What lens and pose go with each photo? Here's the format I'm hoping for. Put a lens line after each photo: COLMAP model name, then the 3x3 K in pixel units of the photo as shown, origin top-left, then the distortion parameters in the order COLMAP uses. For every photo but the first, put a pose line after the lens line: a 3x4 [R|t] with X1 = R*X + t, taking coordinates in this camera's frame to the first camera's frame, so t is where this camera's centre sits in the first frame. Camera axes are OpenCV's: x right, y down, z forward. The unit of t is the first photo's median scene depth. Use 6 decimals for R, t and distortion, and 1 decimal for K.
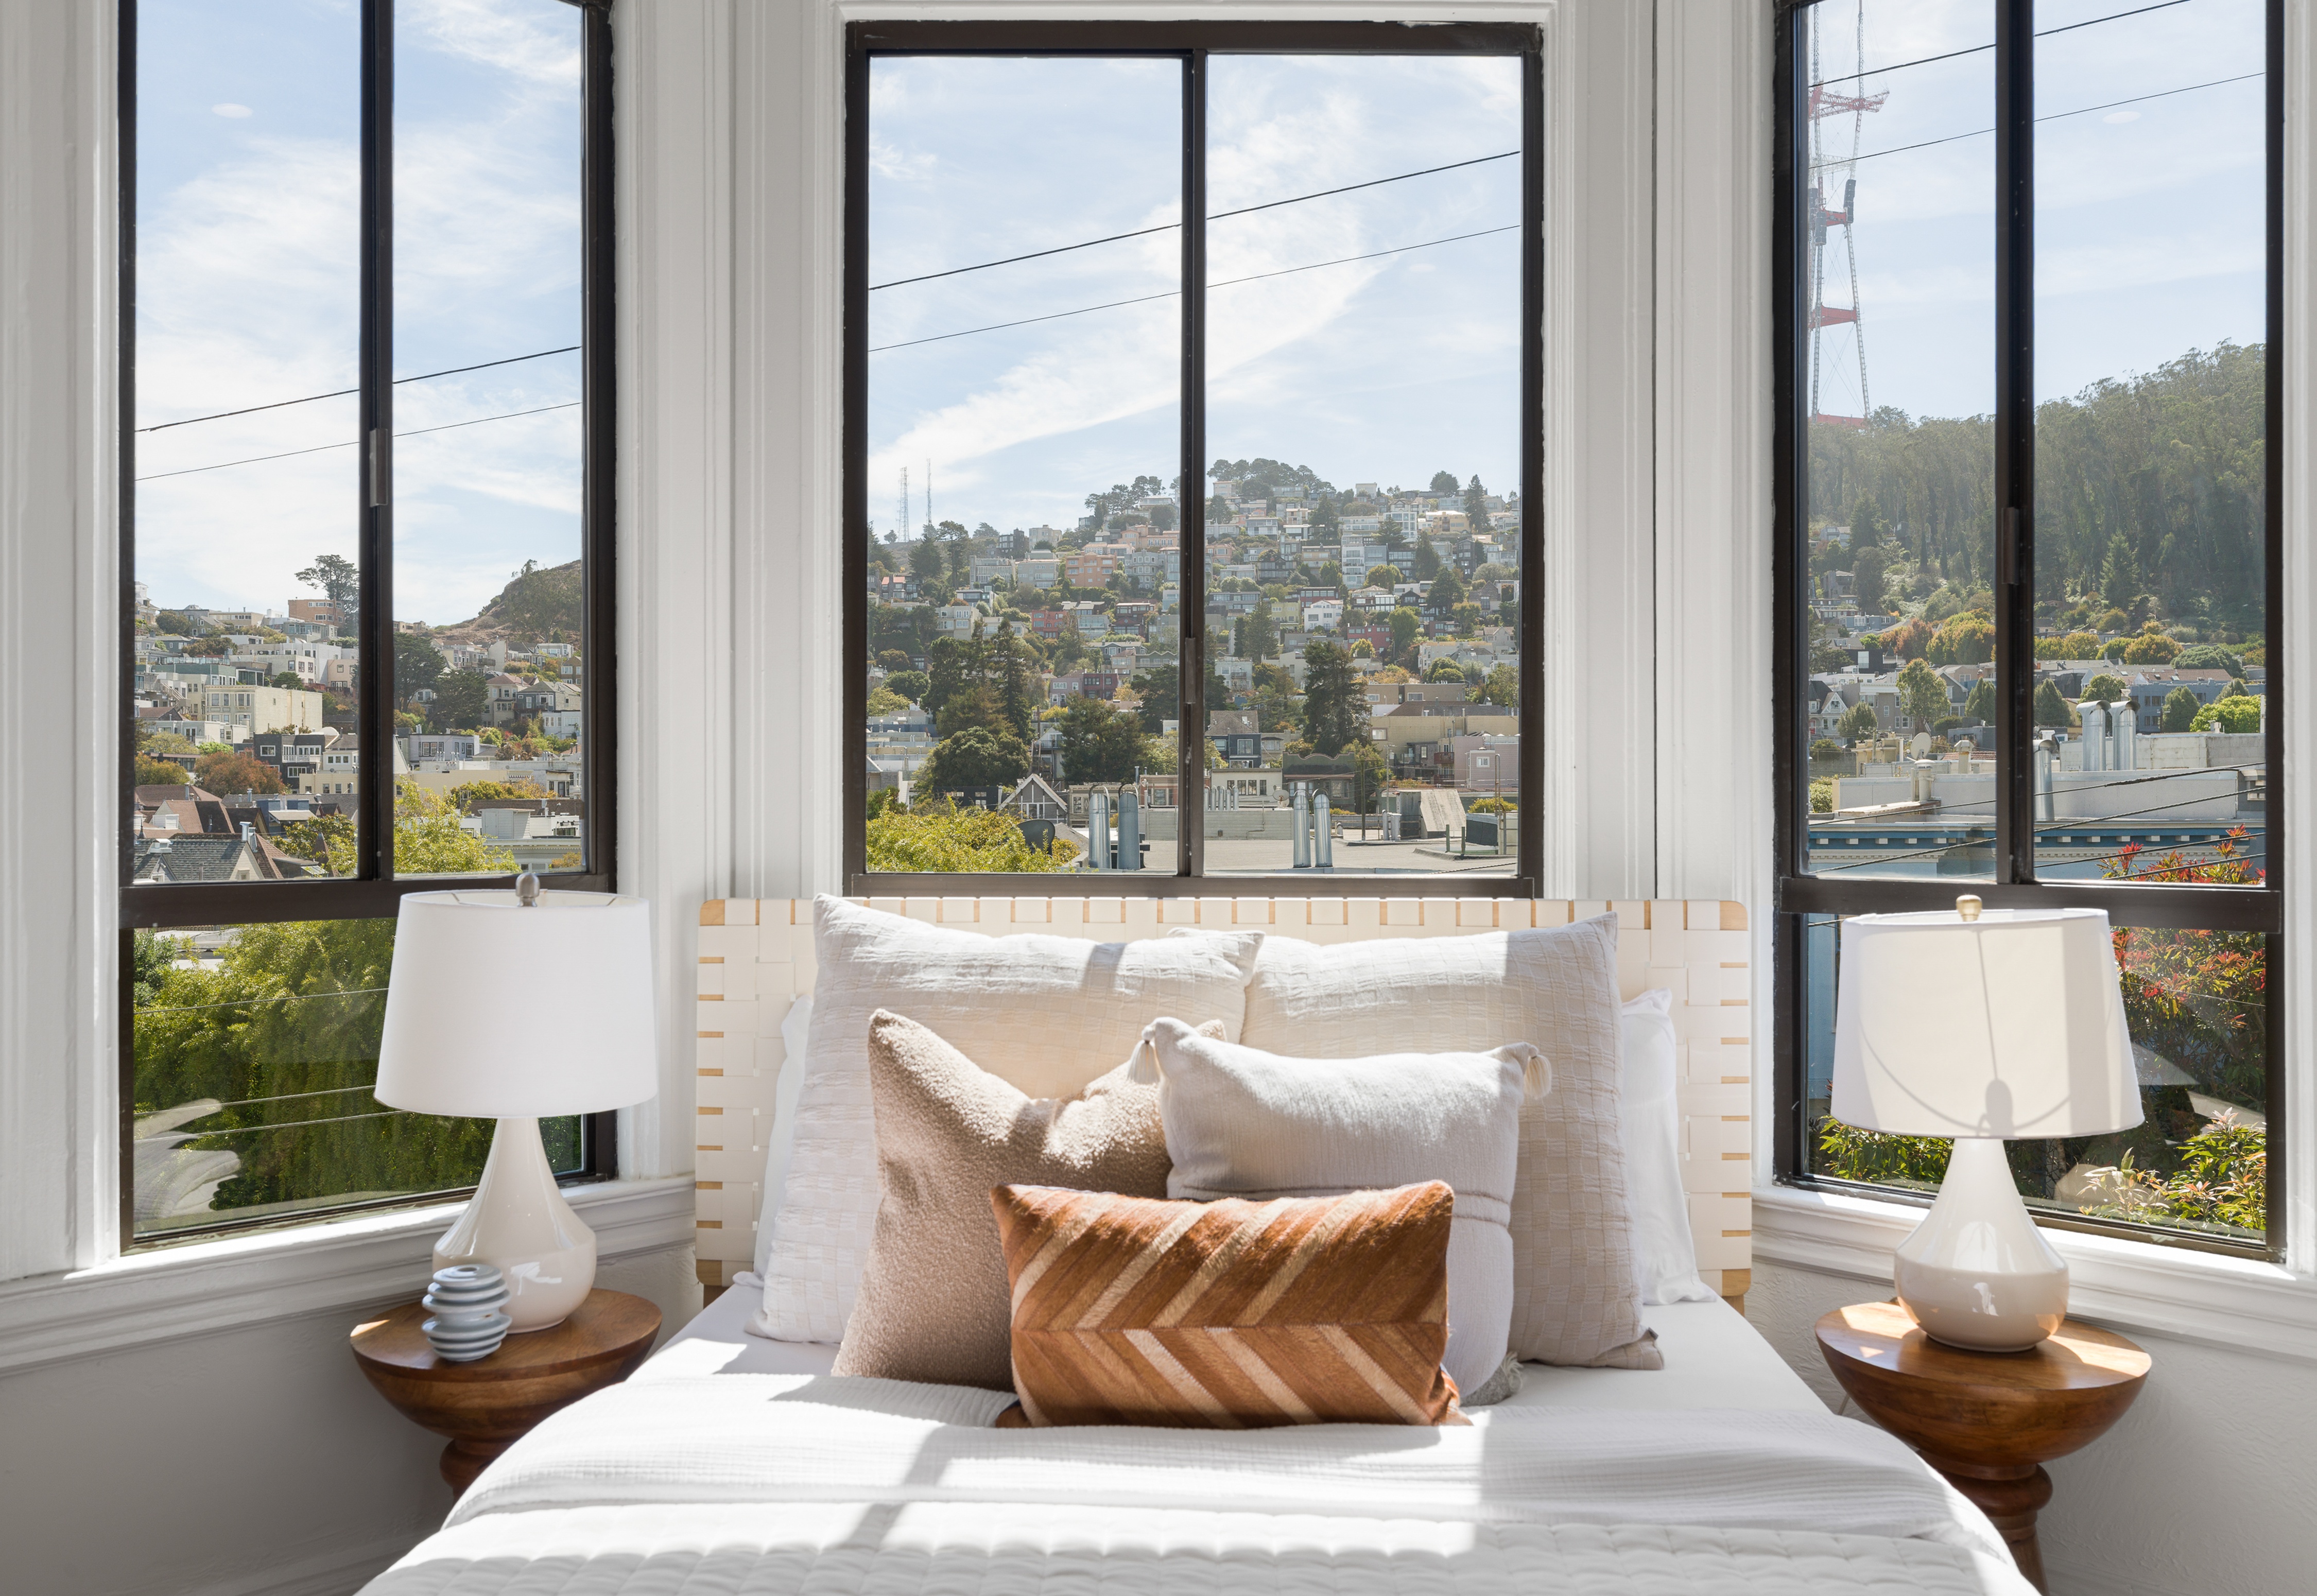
lens RADIAL K [[1869.0, 0, 1166.8], [0, 1869.0, 773.3], [0, 0, 1]] dist [0.001838, -0.002746]
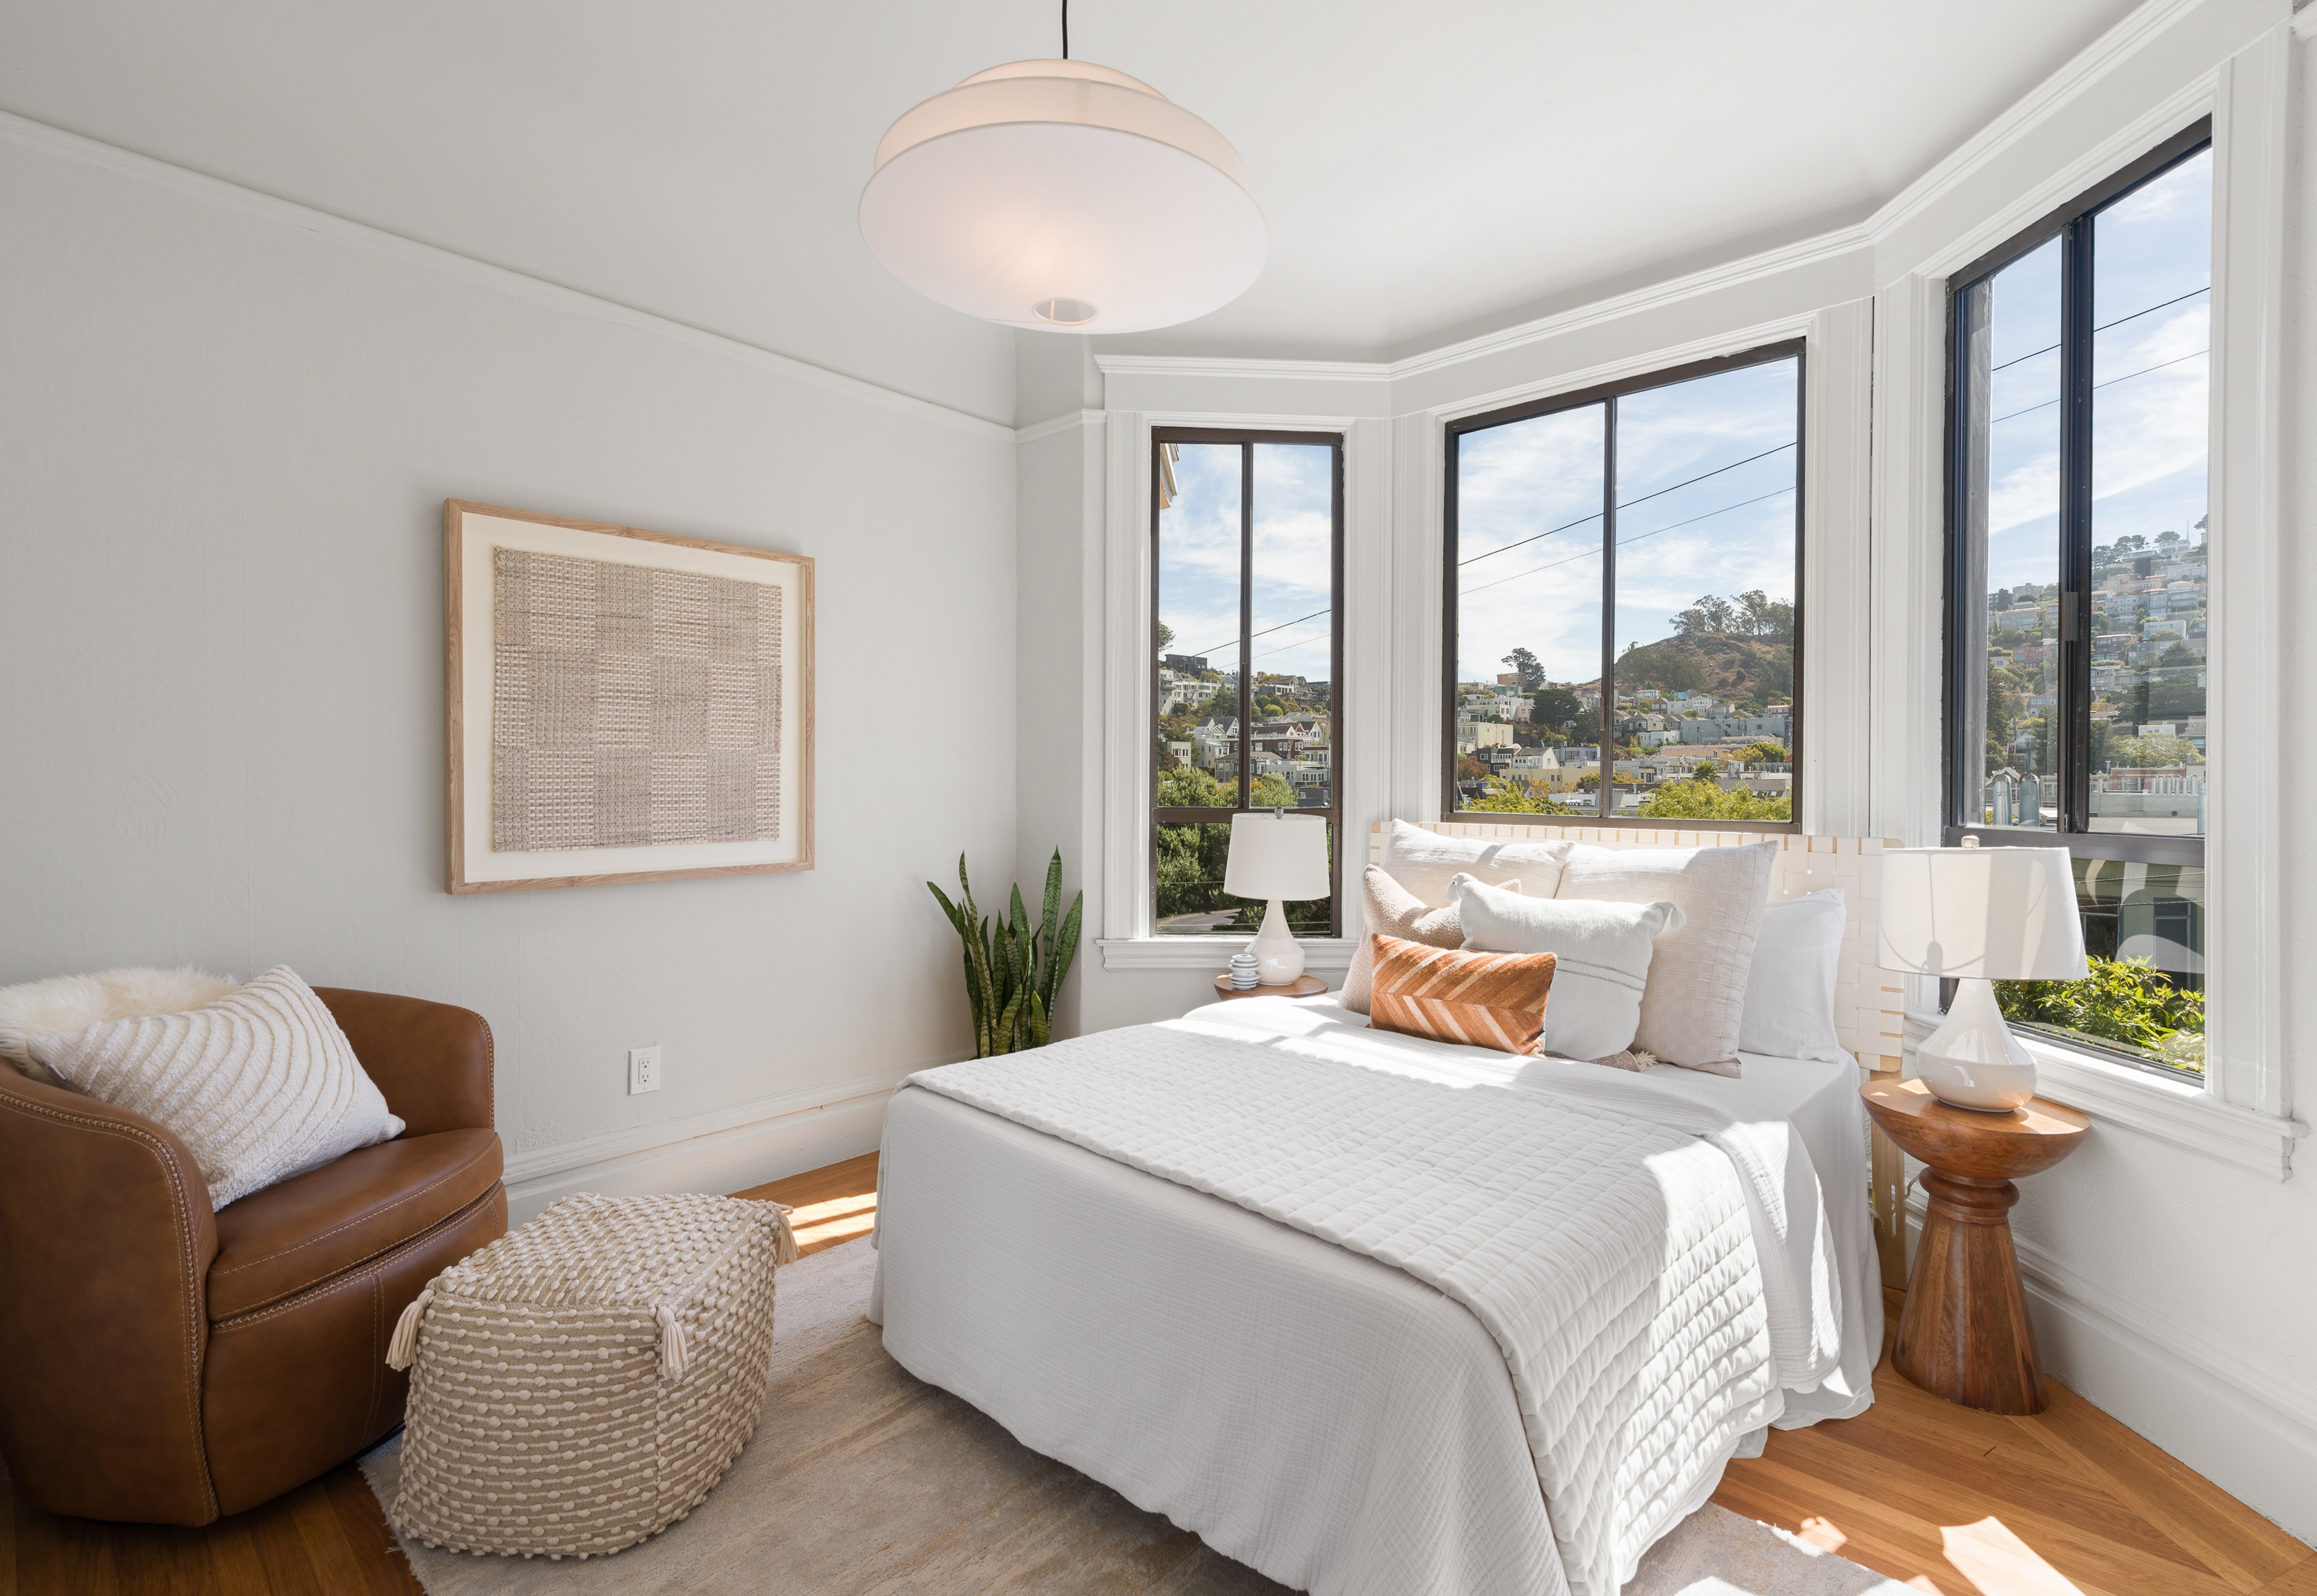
lens RADIAL K [[1074.3, 0, 1163.5], [0, 1074.3, 776.7], [0, 0, 1]] dist [-0.001689, 0.000856]
pose [[0.735748, 0.000221, -0.677256, 0.523598], [0.004941, 0.999972, 0.005695, 0.003365], [0.677238, -0.007536, 0.735726, -0.177607]]
